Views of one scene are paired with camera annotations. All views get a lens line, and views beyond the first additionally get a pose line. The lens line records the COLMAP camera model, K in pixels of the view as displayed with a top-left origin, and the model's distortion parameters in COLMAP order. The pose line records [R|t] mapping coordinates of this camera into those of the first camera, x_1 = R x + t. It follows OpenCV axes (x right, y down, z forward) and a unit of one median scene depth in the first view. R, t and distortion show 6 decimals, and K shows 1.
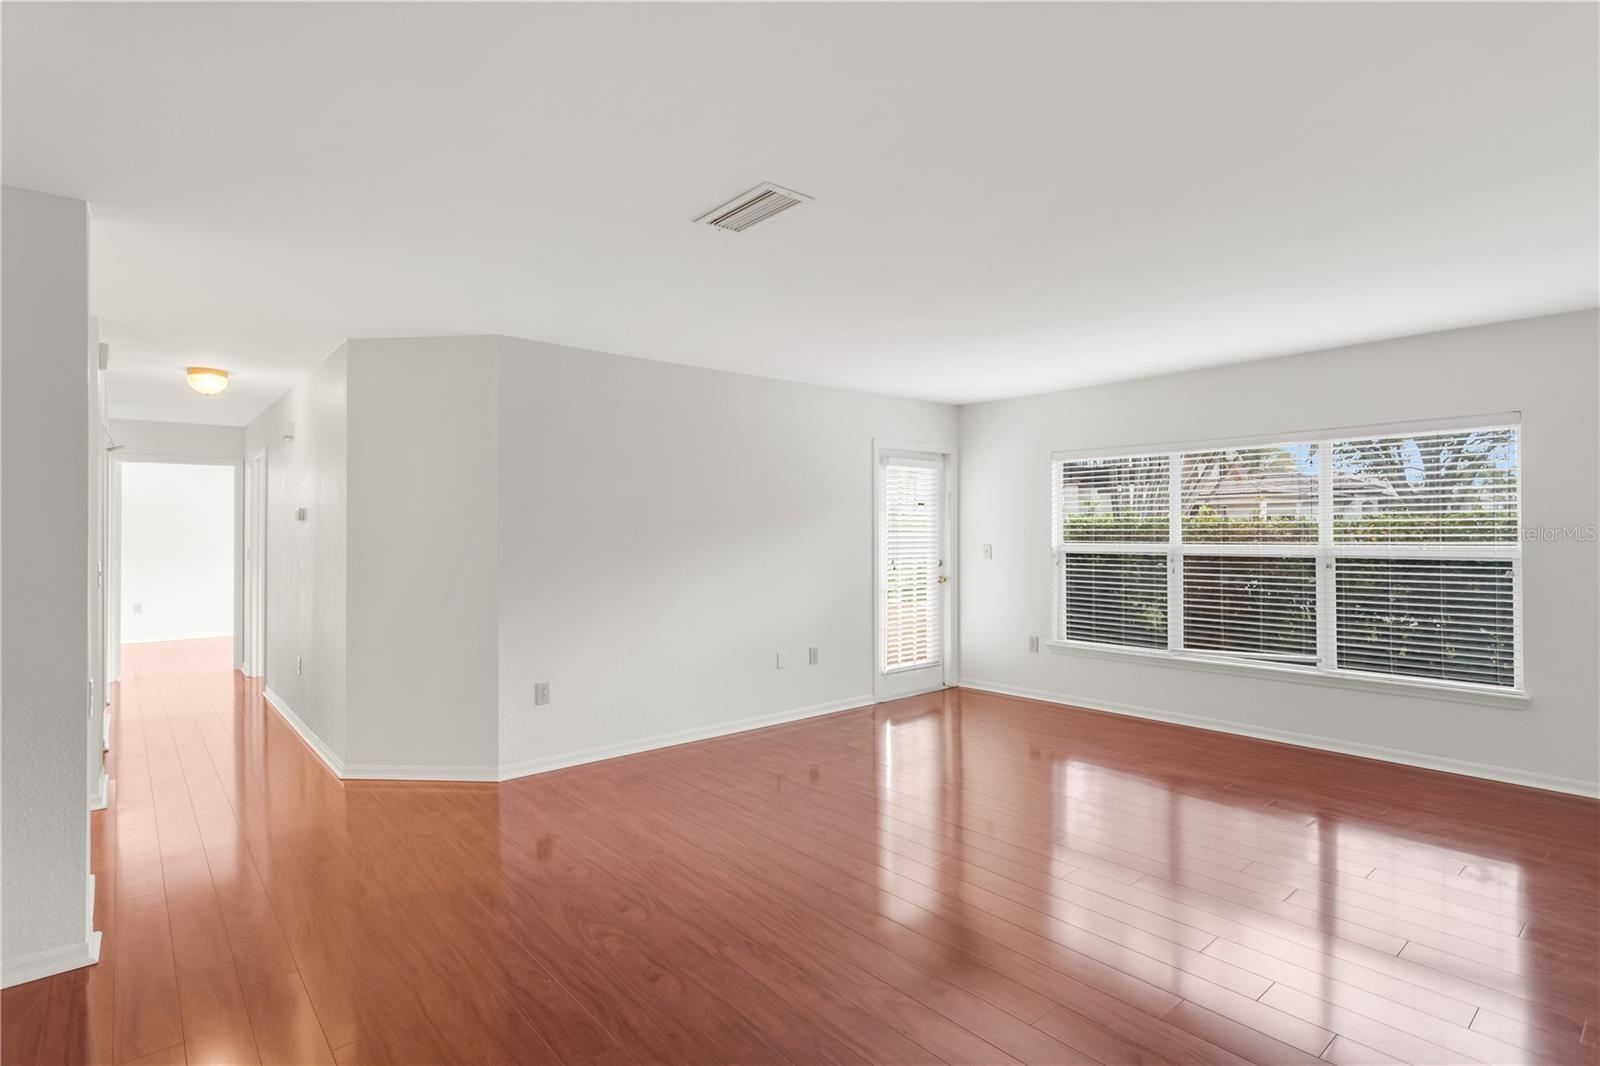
lens RADIAL K [[809.1, 0, 814.8], [0, 809.1, 532.4], [0, 0, 1]] dist [0.012450, -0.000199]
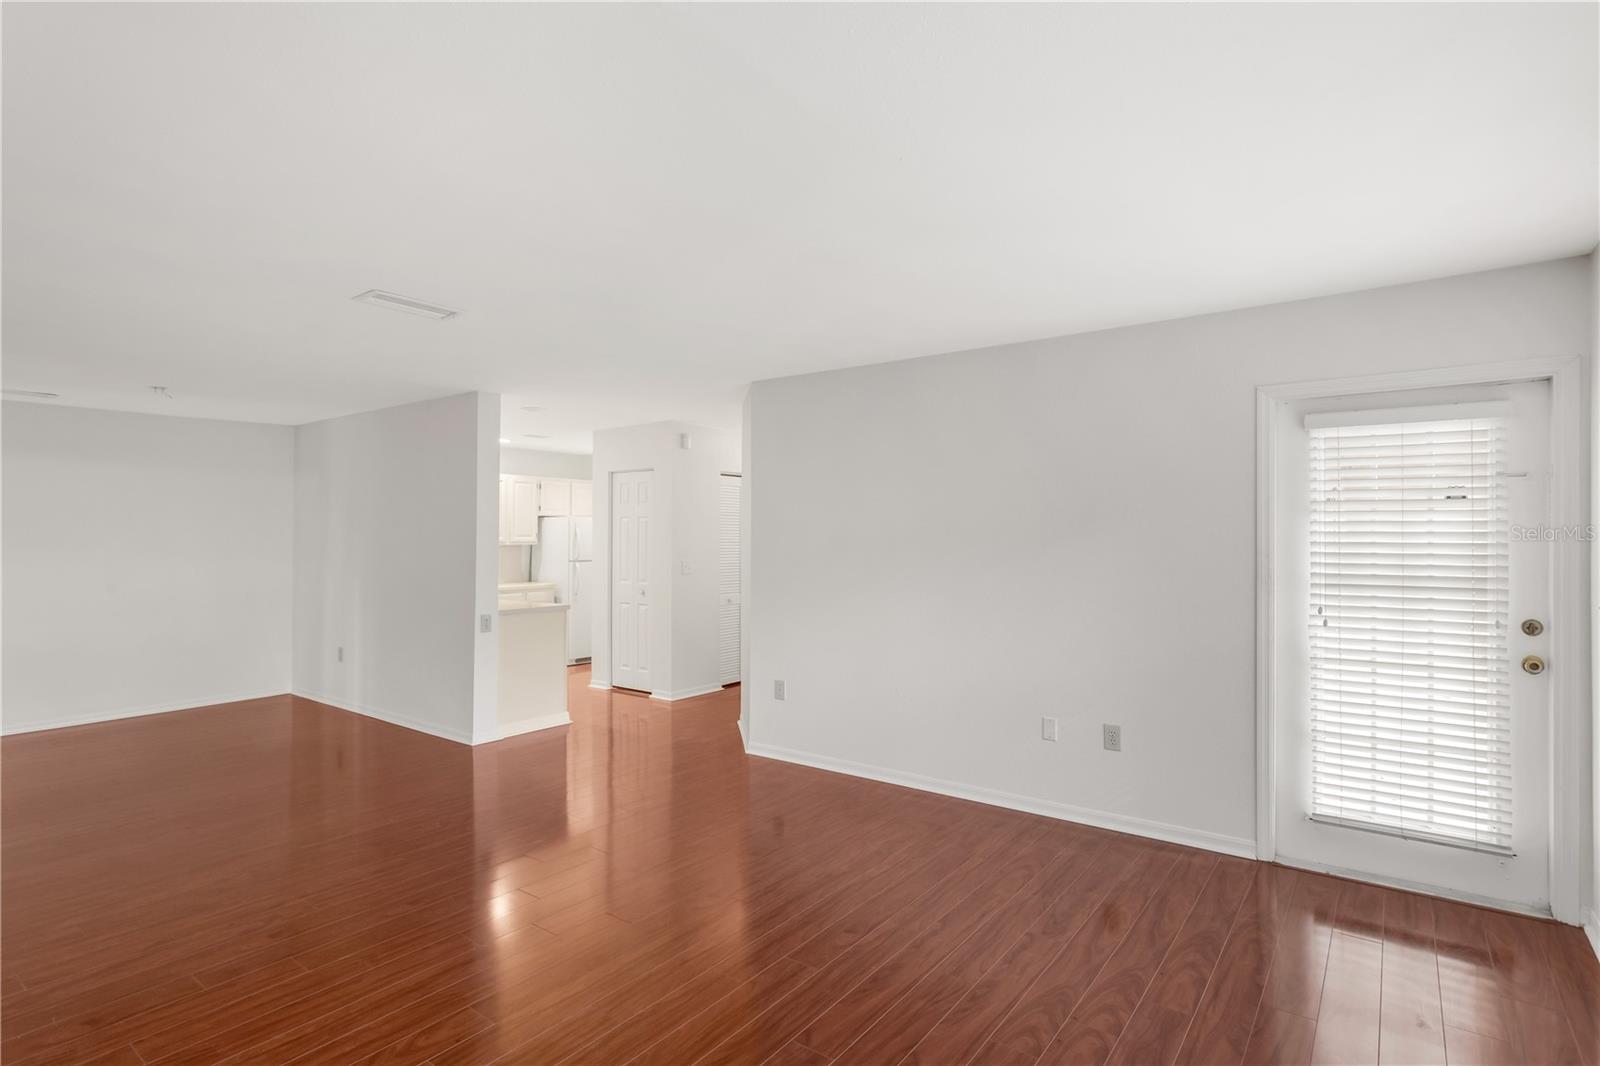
lens RADIAL K [[809.1, 0, 814.8], [0, 809.1, 532.4], [0, 0, 1]] dist [0.012450, -0.000199]
pose [[0.217431, 0.006304, -0.976055, 0.521579], [-0.000560, 0.999980, 0.006334, -0.016320], [0.976076, -0.000830, 0.217430, 0.551760]]
